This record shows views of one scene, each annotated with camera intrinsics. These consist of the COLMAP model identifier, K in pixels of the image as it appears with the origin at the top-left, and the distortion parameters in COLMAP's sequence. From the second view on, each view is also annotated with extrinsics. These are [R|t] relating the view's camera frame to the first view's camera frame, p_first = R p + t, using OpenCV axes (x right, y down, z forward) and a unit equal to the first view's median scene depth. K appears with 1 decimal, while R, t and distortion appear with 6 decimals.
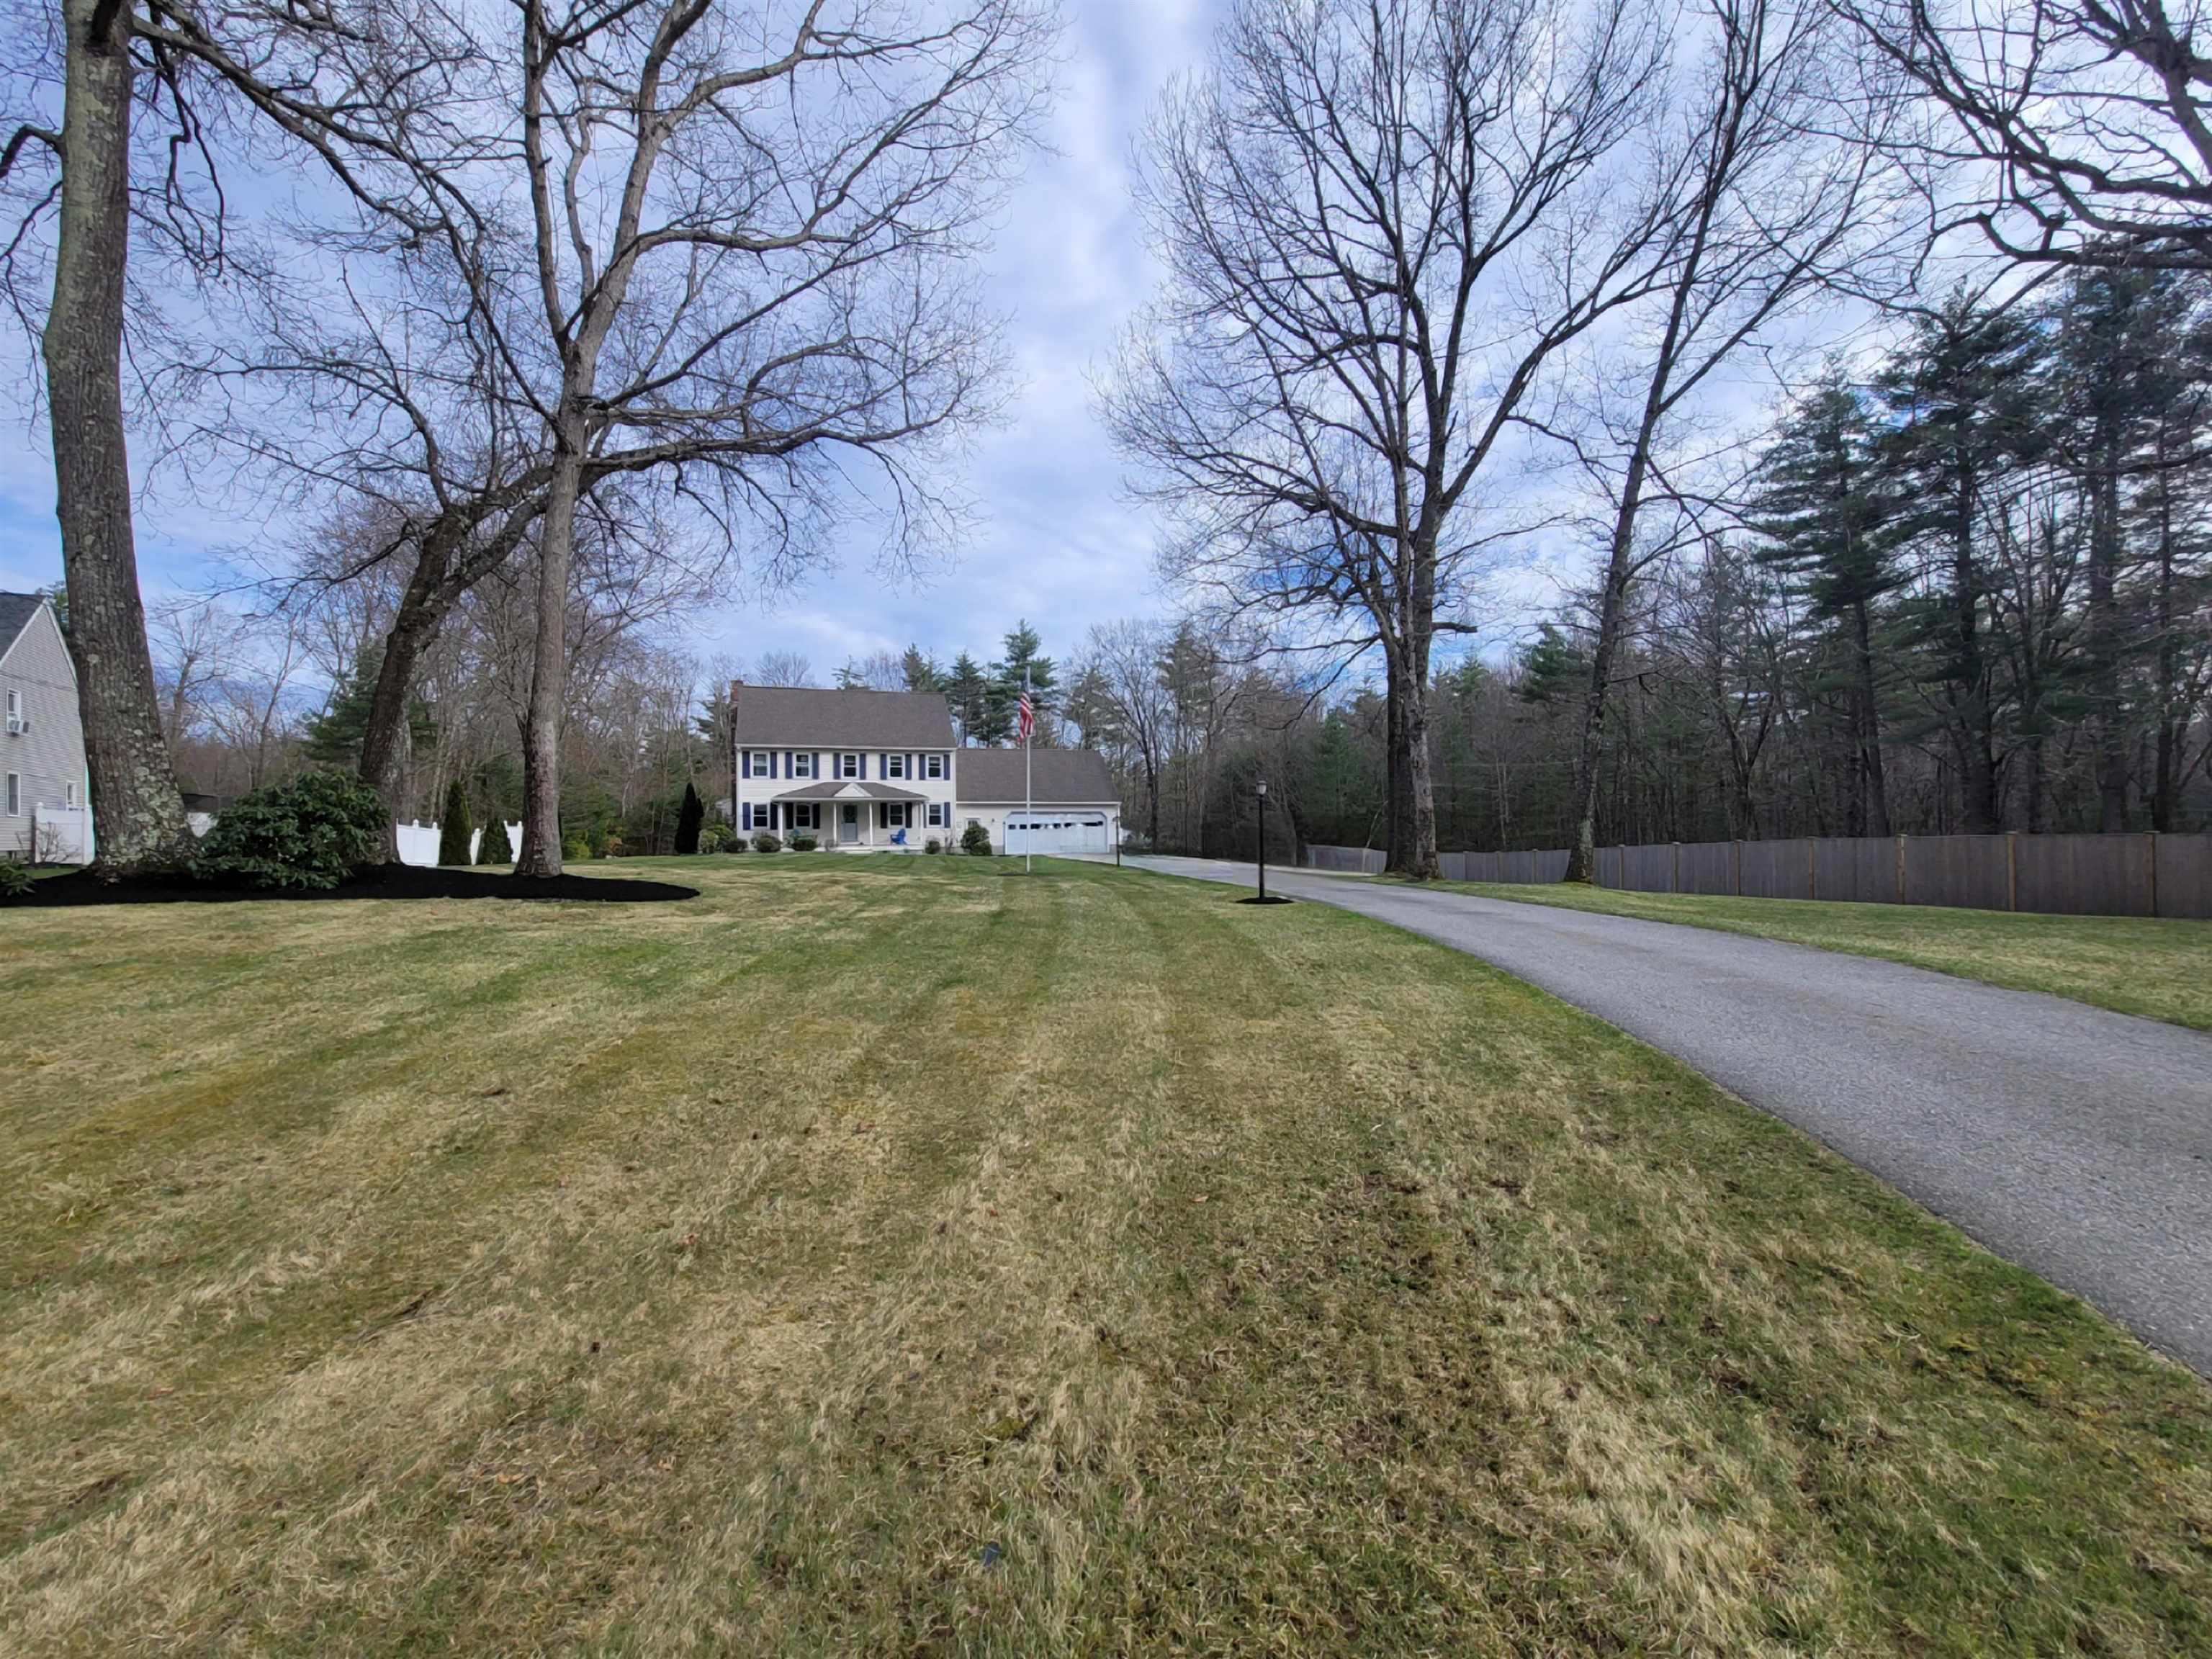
lens RADIAL K [[896.8, 0, 1106.0], [0, 896.8, 829.5], [0, 0, 1]] dist [-0.001112, -0.000022]
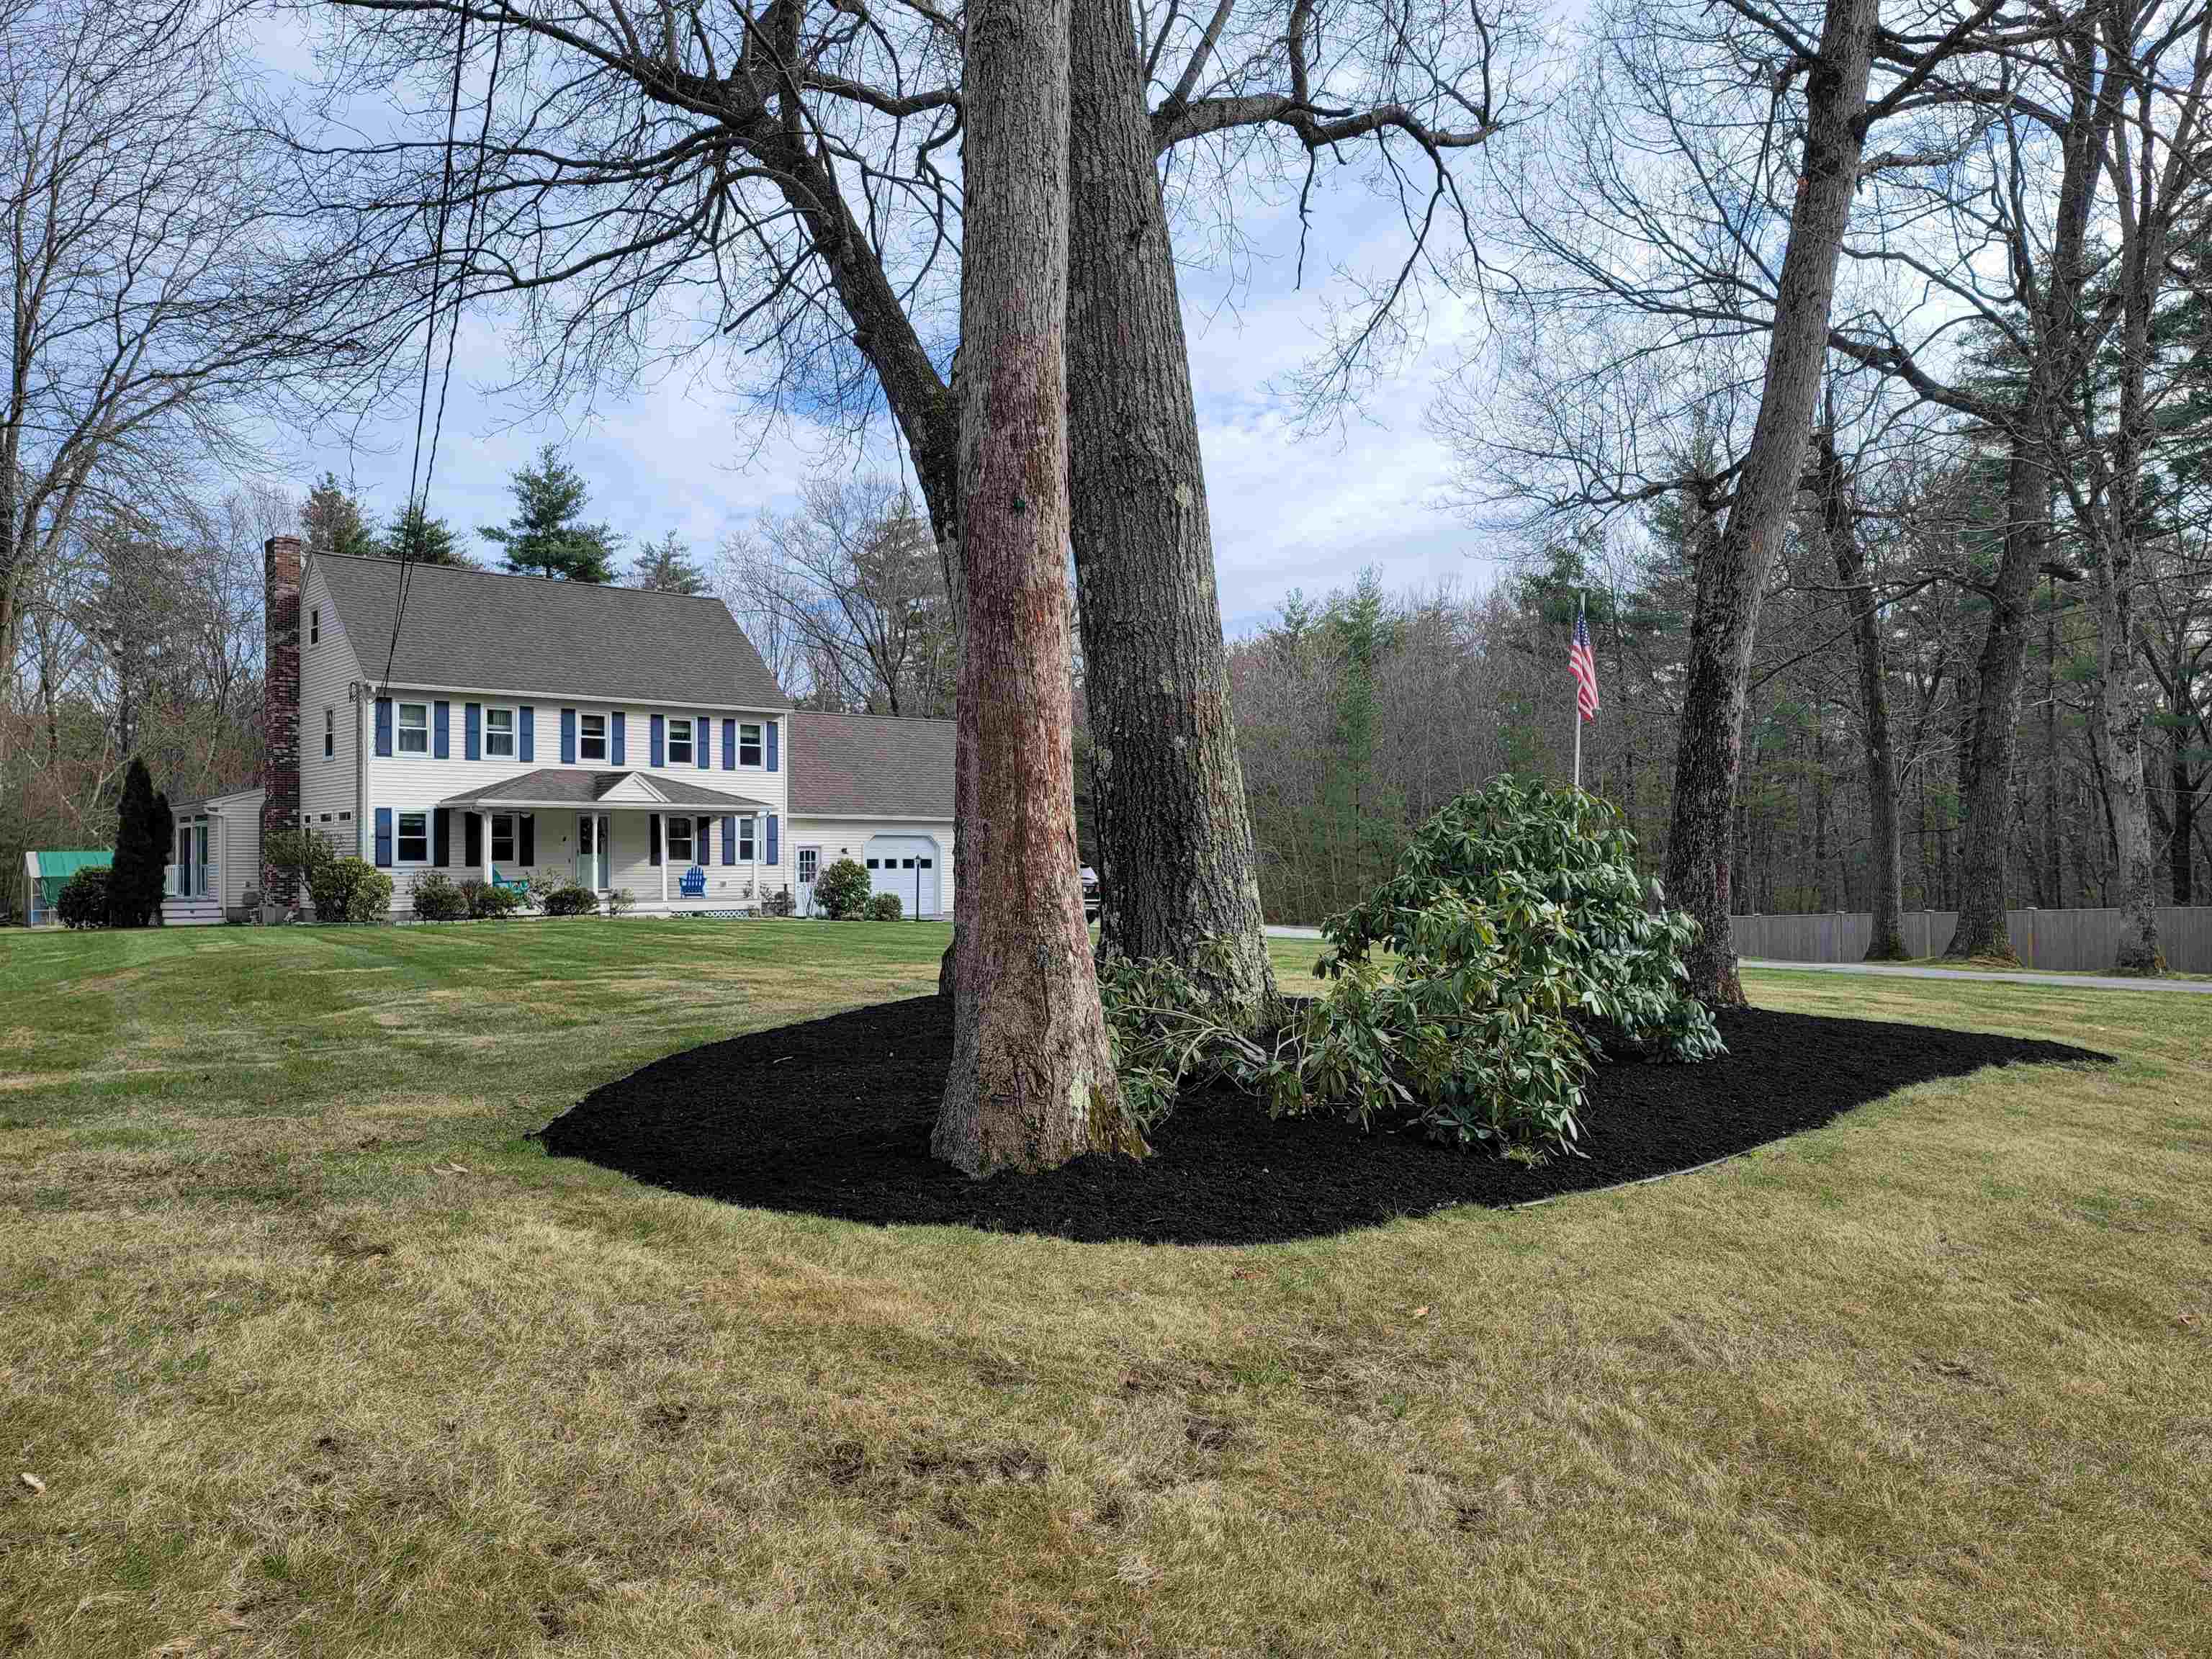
lens RADIAL K [[1613.2, 0, 1106.0], [0, 1613.2, 829.5], [0, 0, 1]] dist [0.005860, 0.000121]
pose [[0.933825, 0.017154, 0.357319, -0.334071], [-0.010972, 0.999753, -0.019321, -0.006808], [-0.357562, 0.014122, 0.933783, 0.086313]]
